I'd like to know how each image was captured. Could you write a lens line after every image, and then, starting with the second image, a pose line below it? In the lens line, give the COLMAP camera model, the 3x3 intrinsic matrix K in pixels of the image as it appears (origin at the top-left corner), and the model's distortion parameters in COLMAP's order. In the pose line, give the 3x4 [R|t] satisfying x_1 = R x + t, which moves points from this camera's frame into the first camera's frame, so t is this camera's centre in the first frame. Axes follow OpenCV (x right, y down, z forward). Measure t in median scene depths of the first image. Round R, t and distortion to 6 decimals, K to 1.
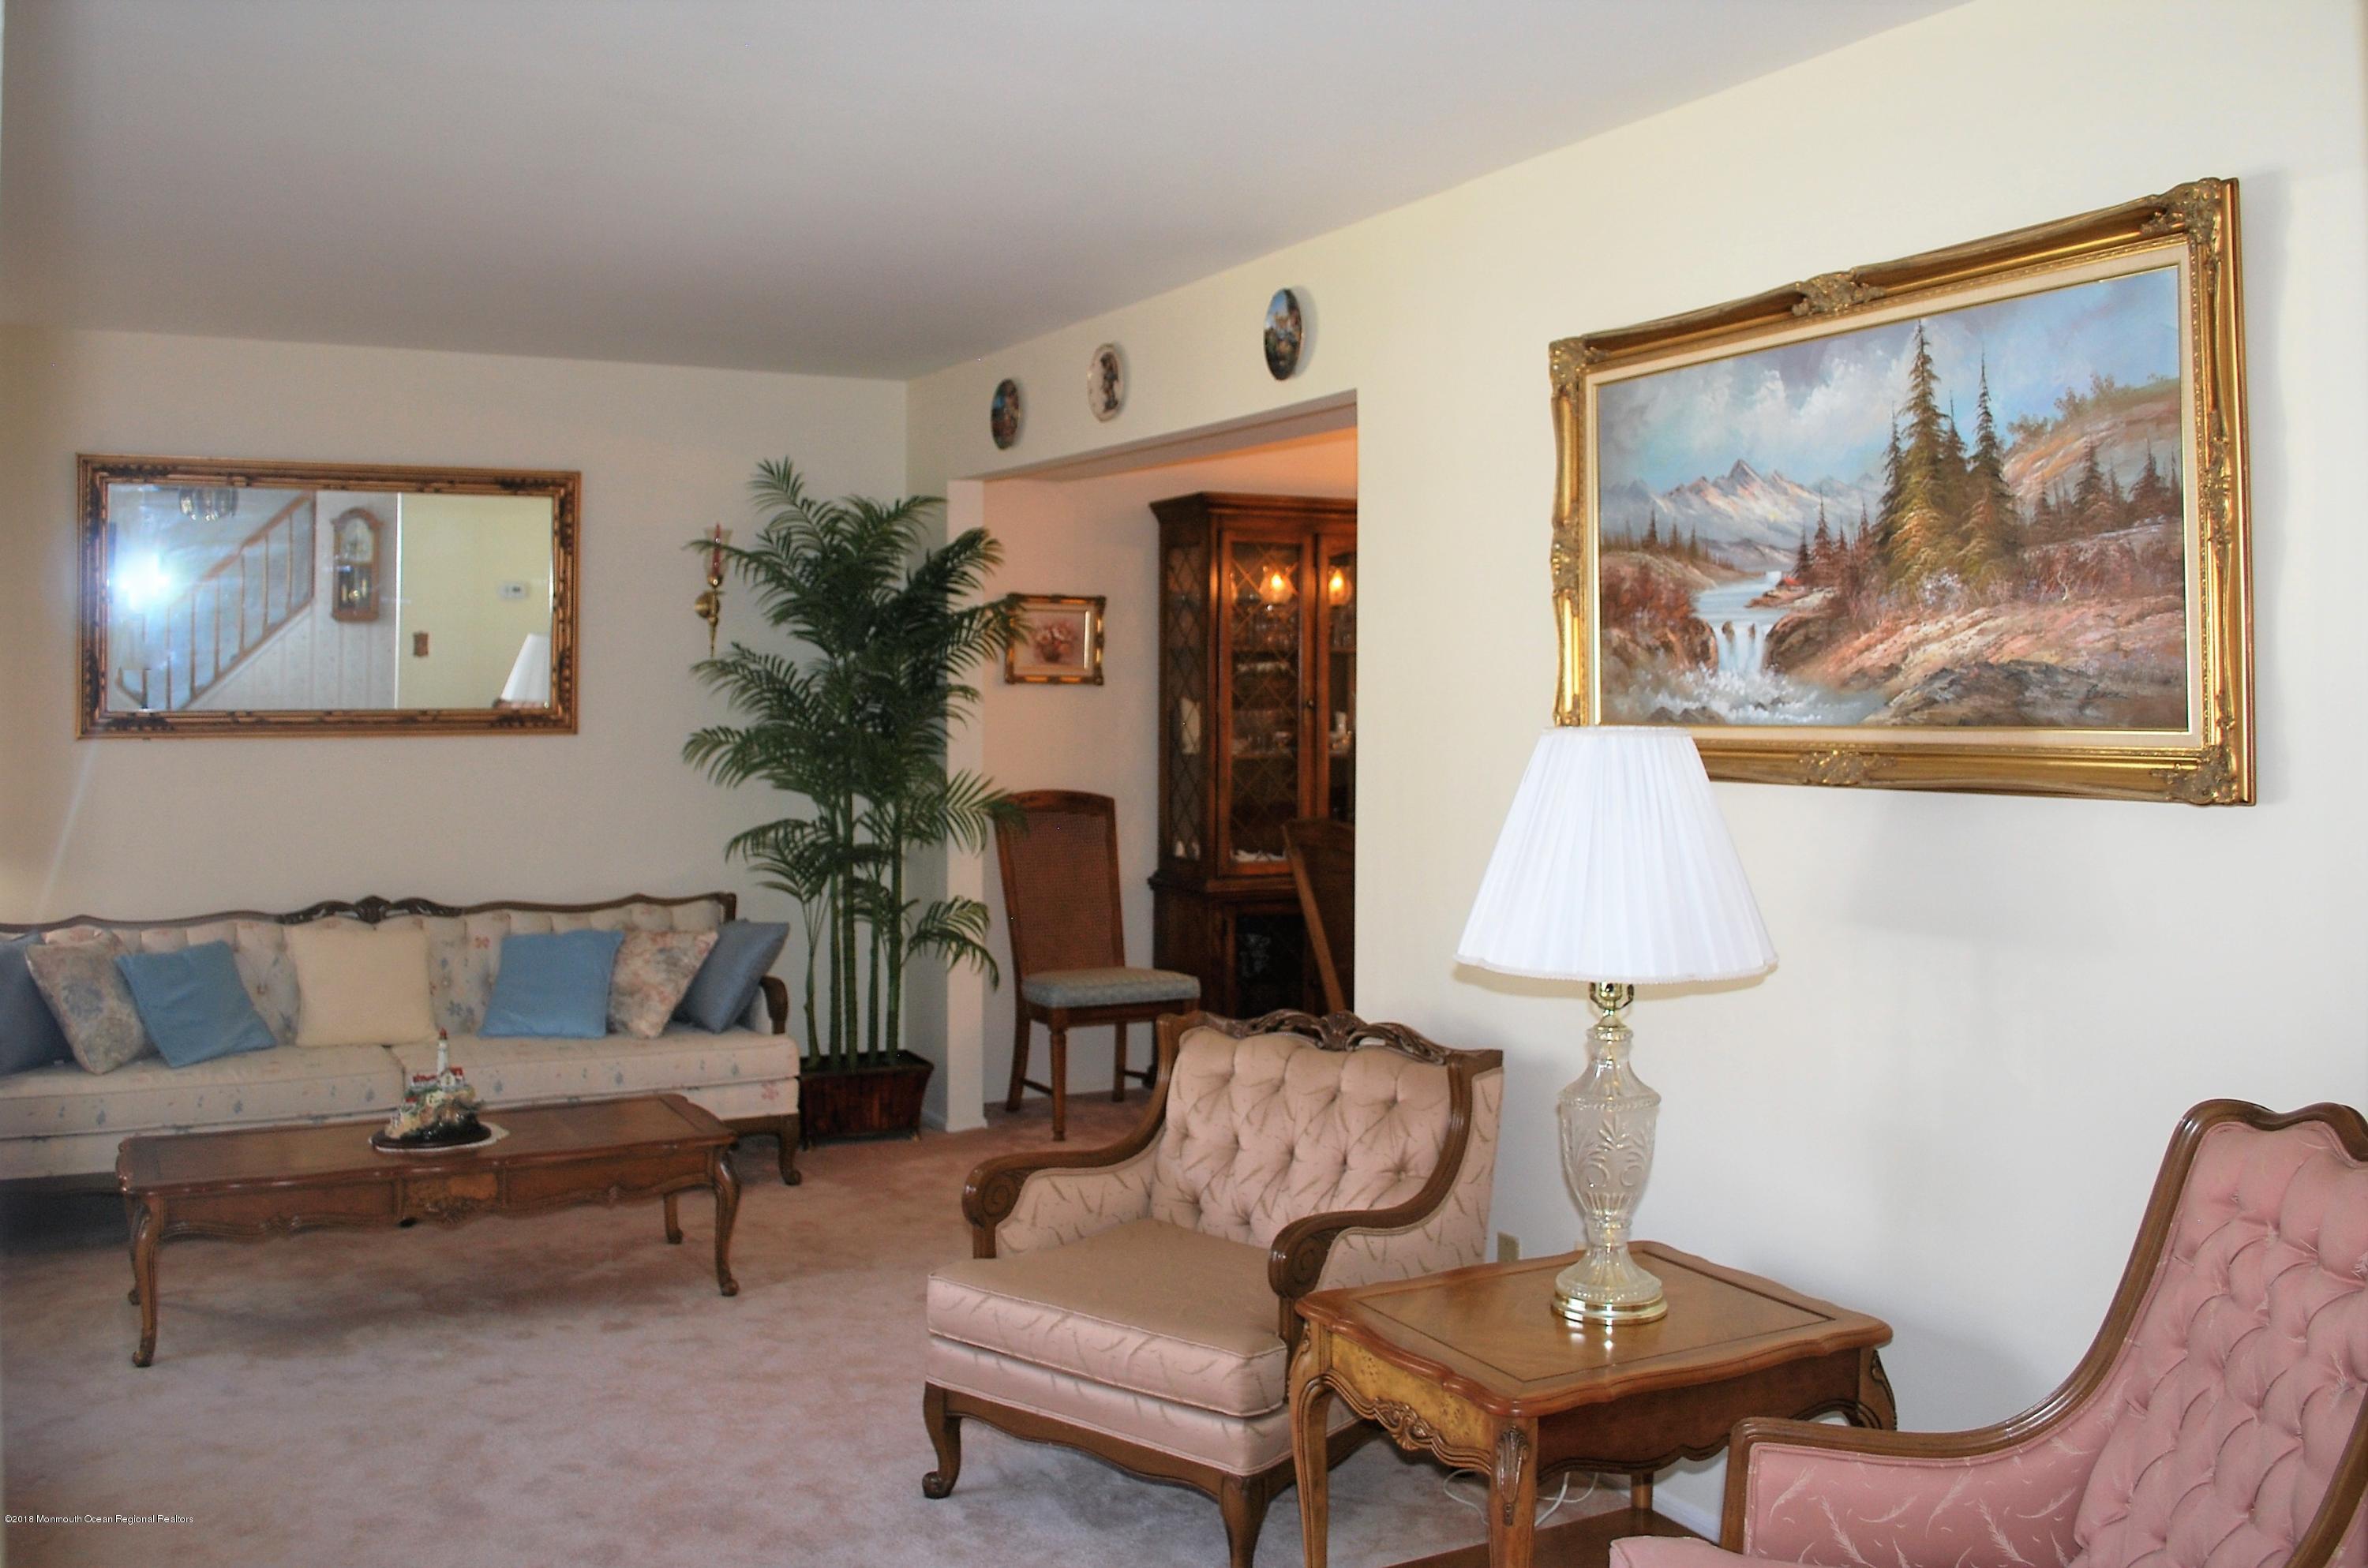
lens RADIAL K [[1974.5, 0, 1183.6], [0, 1974.5, 675.2], [0, 0, 1]] dist [-0.078608, 0.009803]
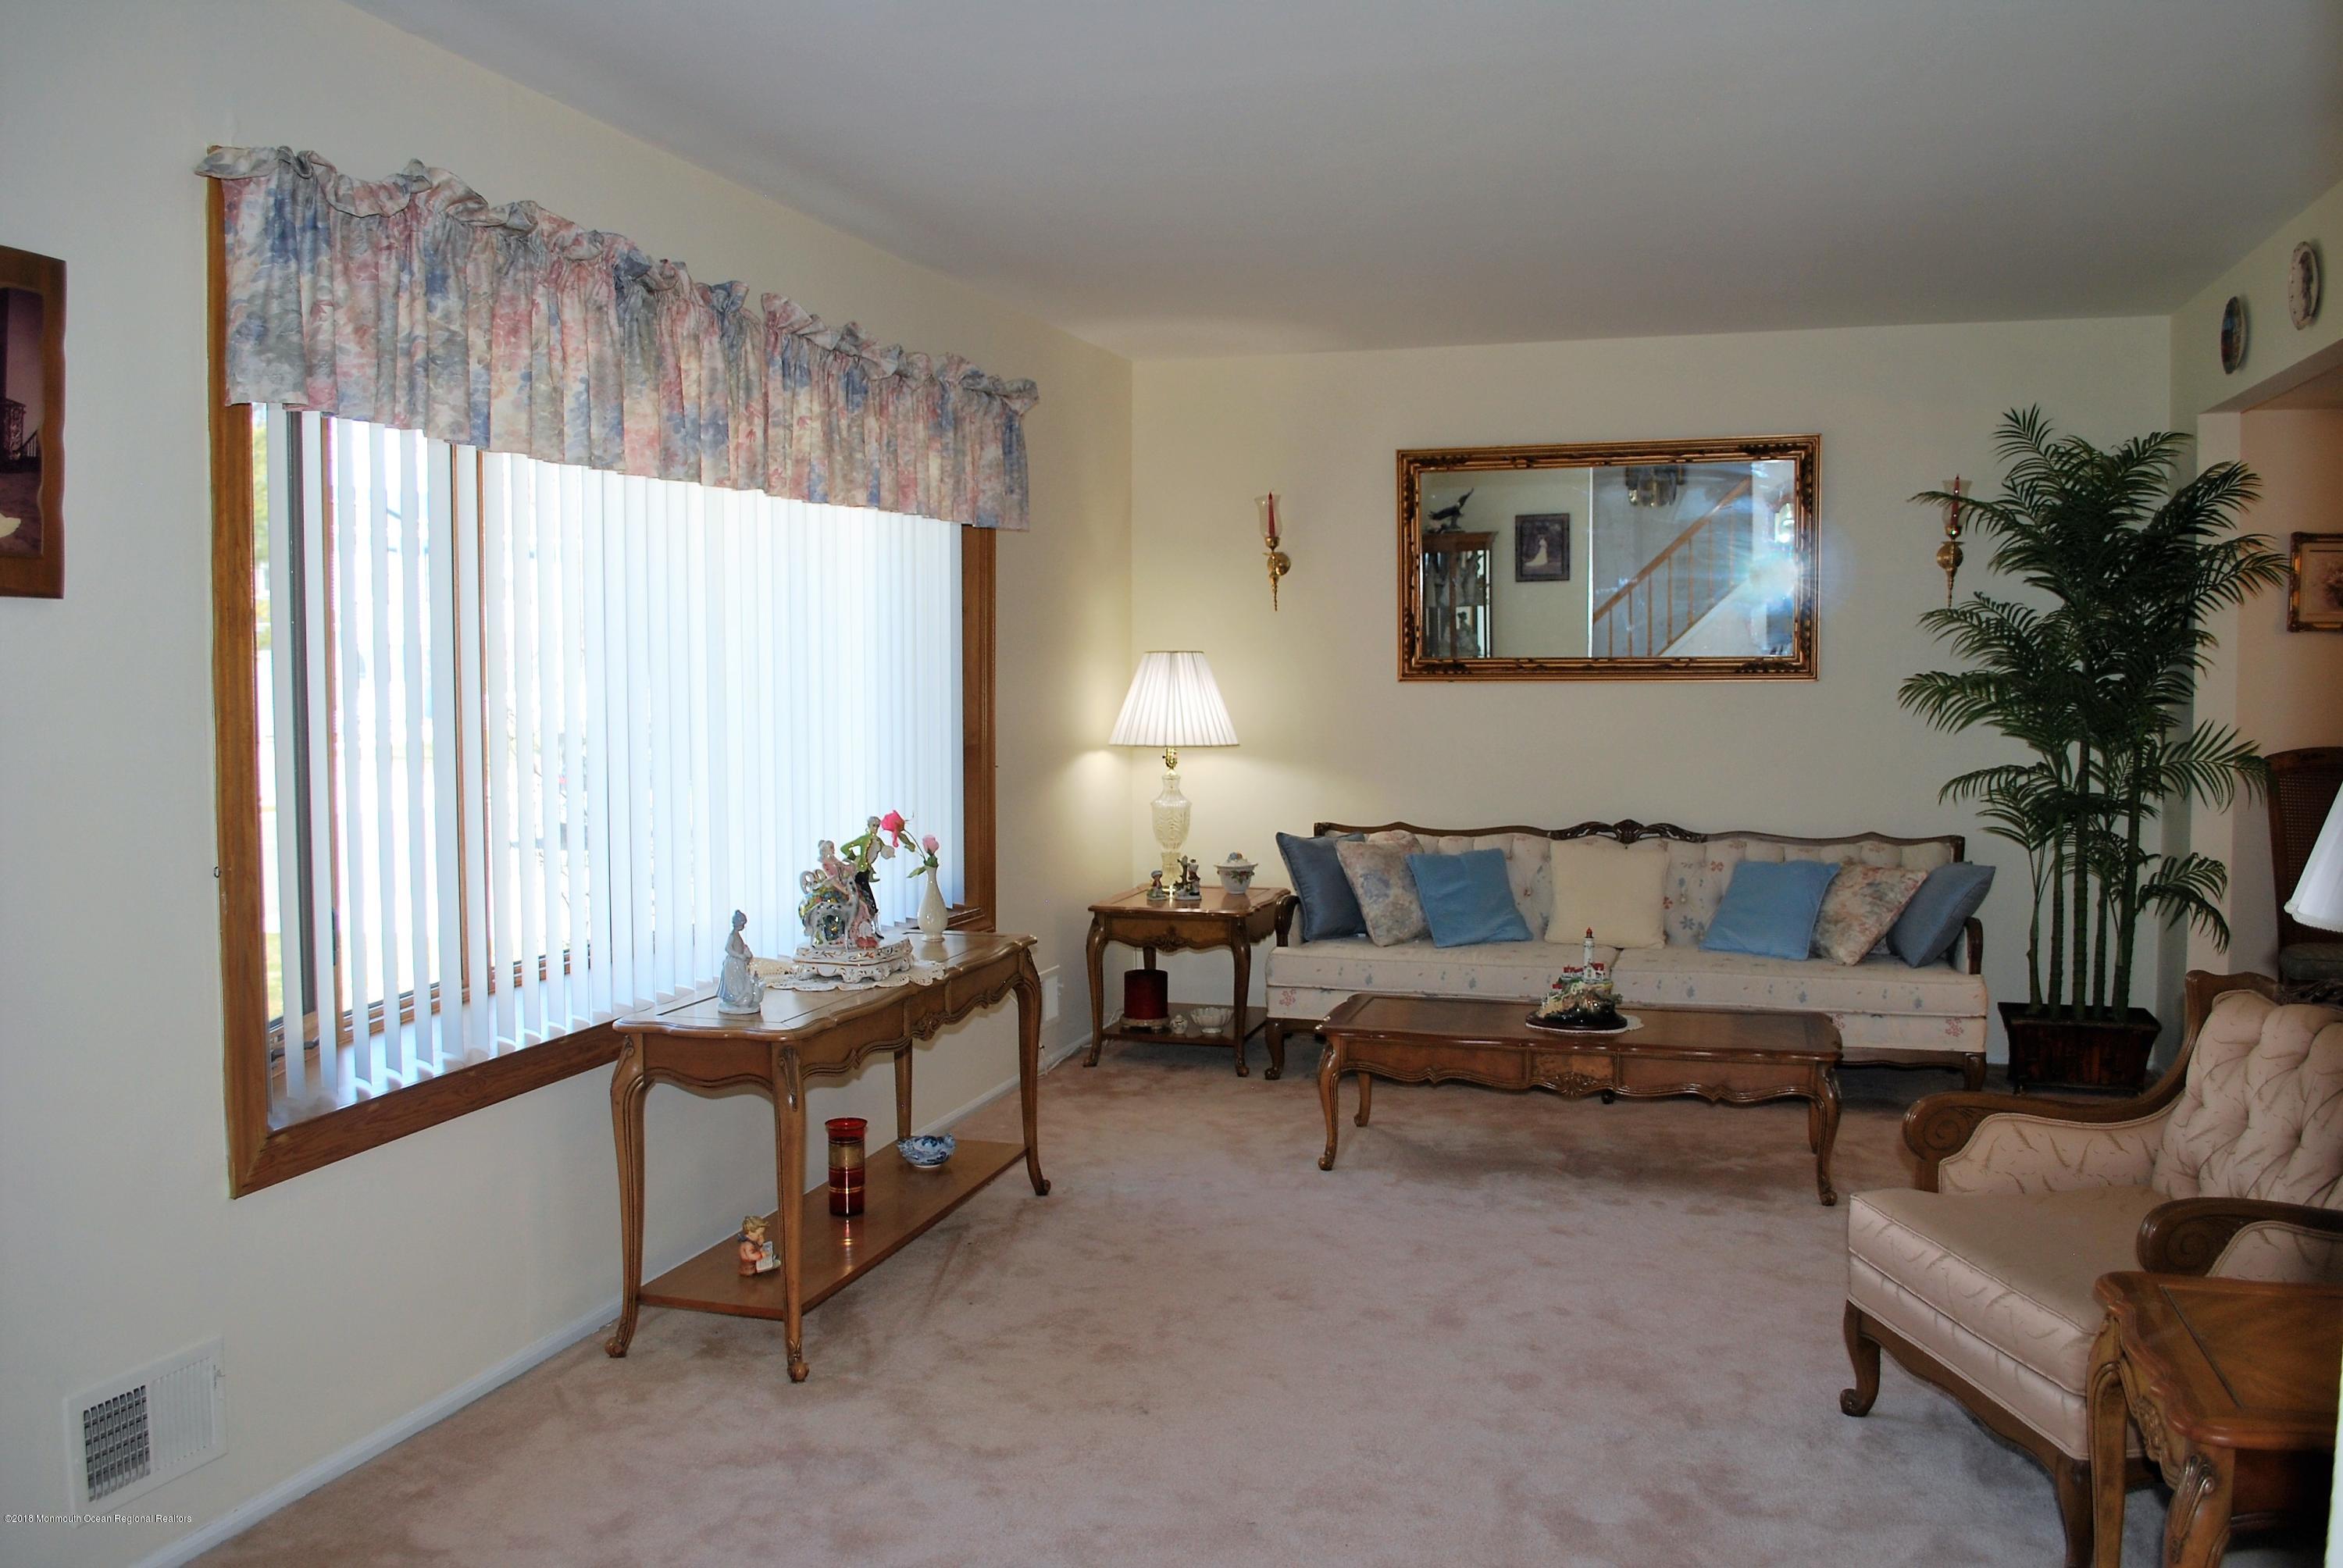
lens RADIAL K [[1796.7, 0, 1172.6], [0, 1796.7, 742.3], [0, 0, 1]] dist [-0.071496, 0.004218]
pose [[0.730760, 0.028375, -0.682045, 0.117073], [0.008892, 0.998655, 0.051074, 0.013148], [0.682577, -0.043388, 0.729525, 0.056843]]
